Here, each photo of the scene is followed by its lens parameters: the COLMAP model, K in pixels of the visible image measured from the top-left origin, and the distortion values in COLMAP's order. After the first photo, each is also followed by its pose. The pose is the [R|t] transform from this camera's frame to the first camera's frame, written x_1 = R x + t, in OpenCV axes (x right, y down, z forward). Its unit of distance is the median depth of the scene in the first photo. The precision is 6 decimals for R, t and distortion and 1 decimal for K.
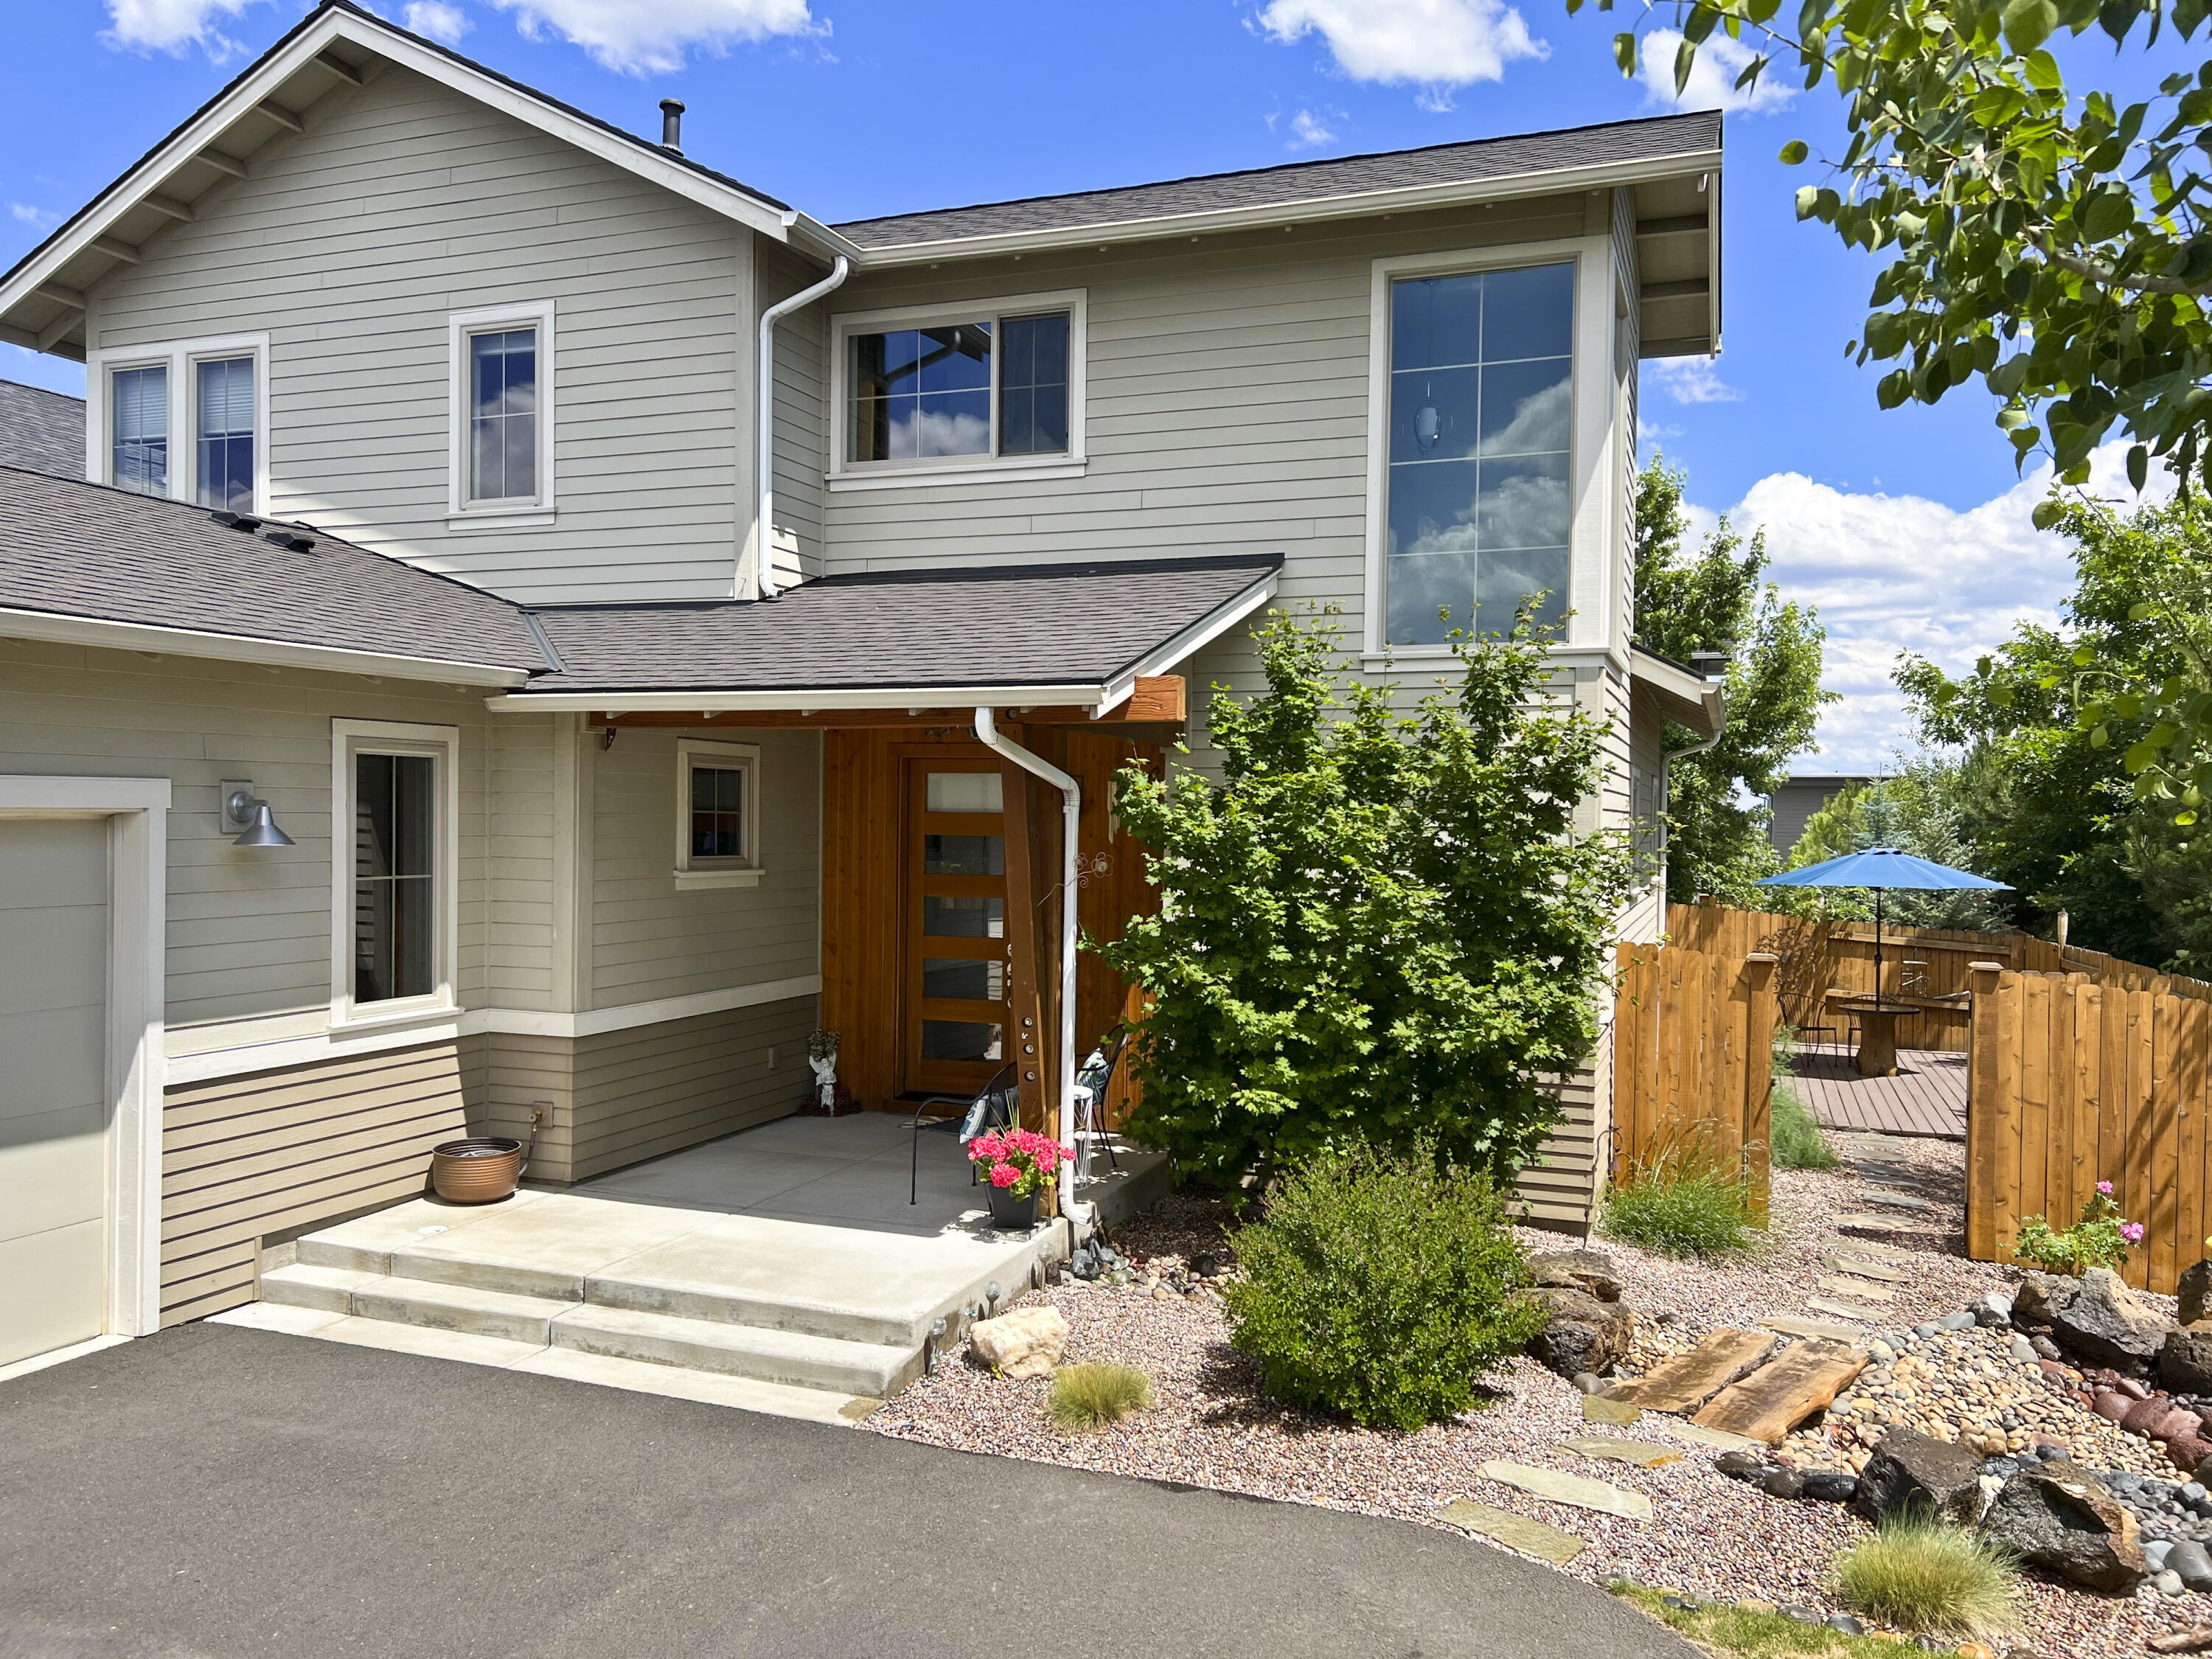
lens RADIAL K [[1709.5, 0, 1113.8], [0, 1709.5, 836.0], [0, 0, 1]] dist [0.027754, -0.031464]
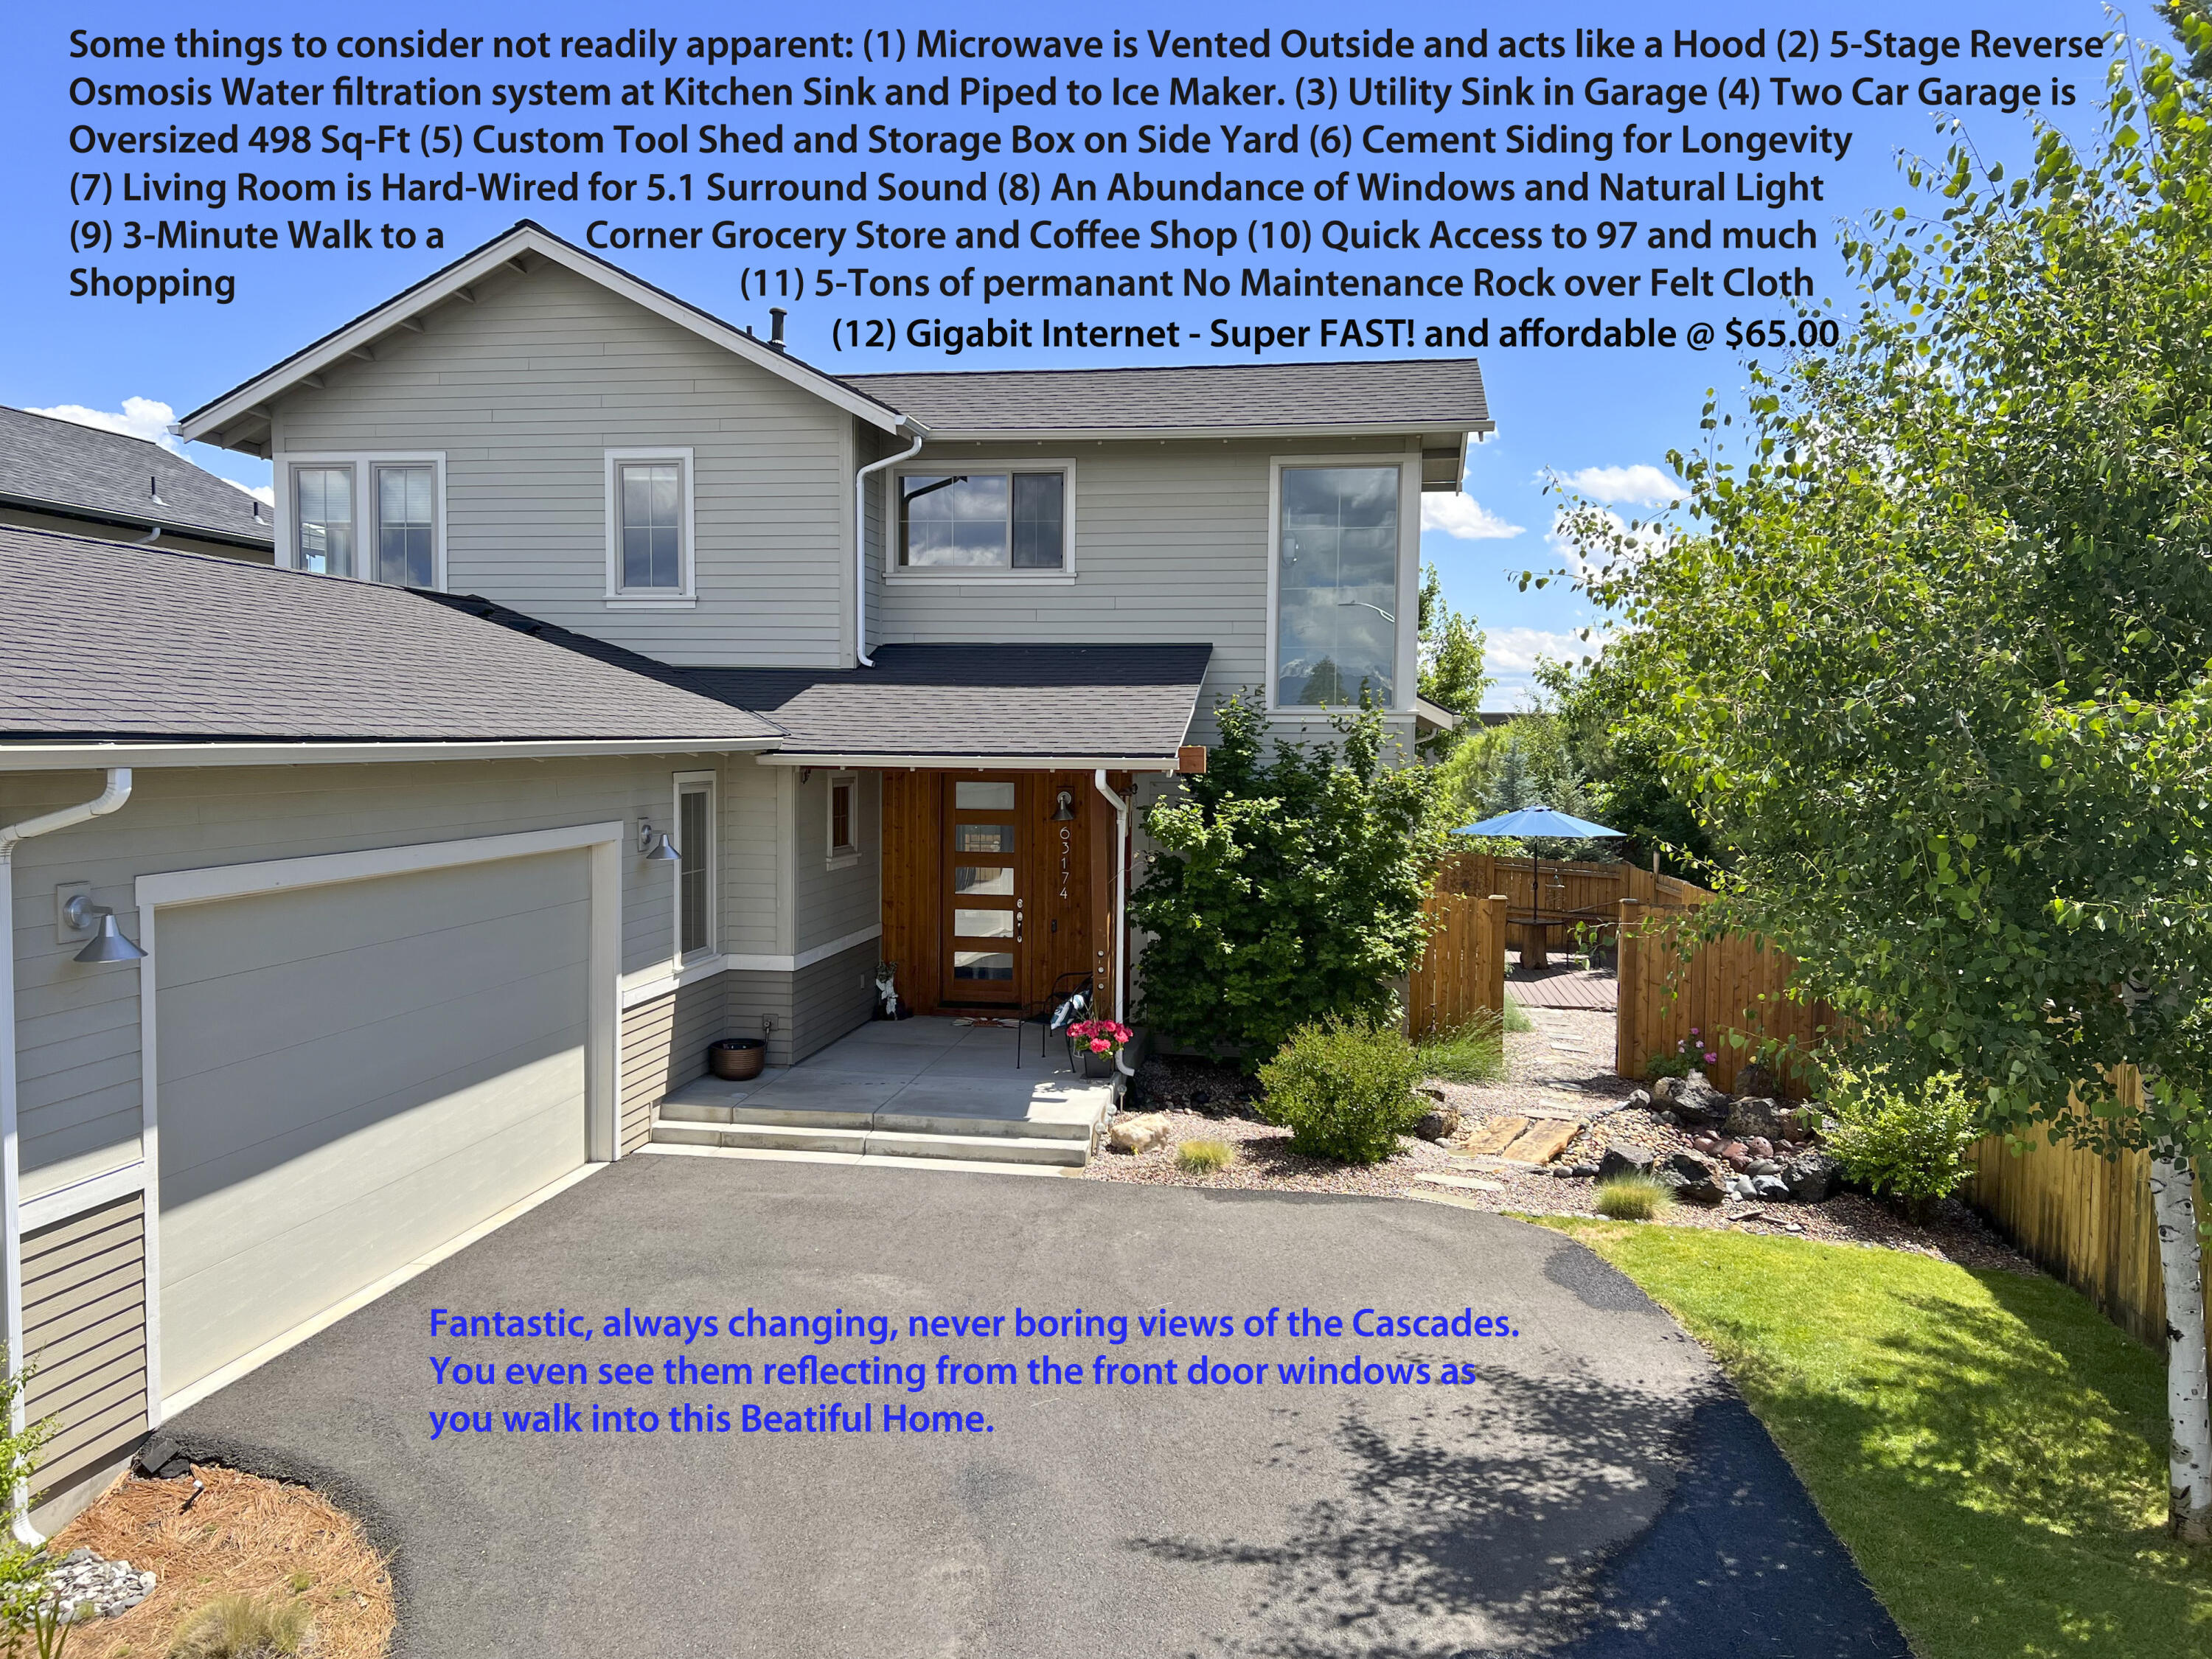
lens RADIAL K [[1709.5, 0, 1097.0], [0, 1709.5, 822.2], [0, 0, 1]] dist [0.027754, -0.031464]
pose [[0.978393, -0.012364, 0.206384, -0.329113], [0.003550, 0.999068, 0.043020, -0.073385], [-0.206723, -0.041357, 0.977525, -0.498302]]
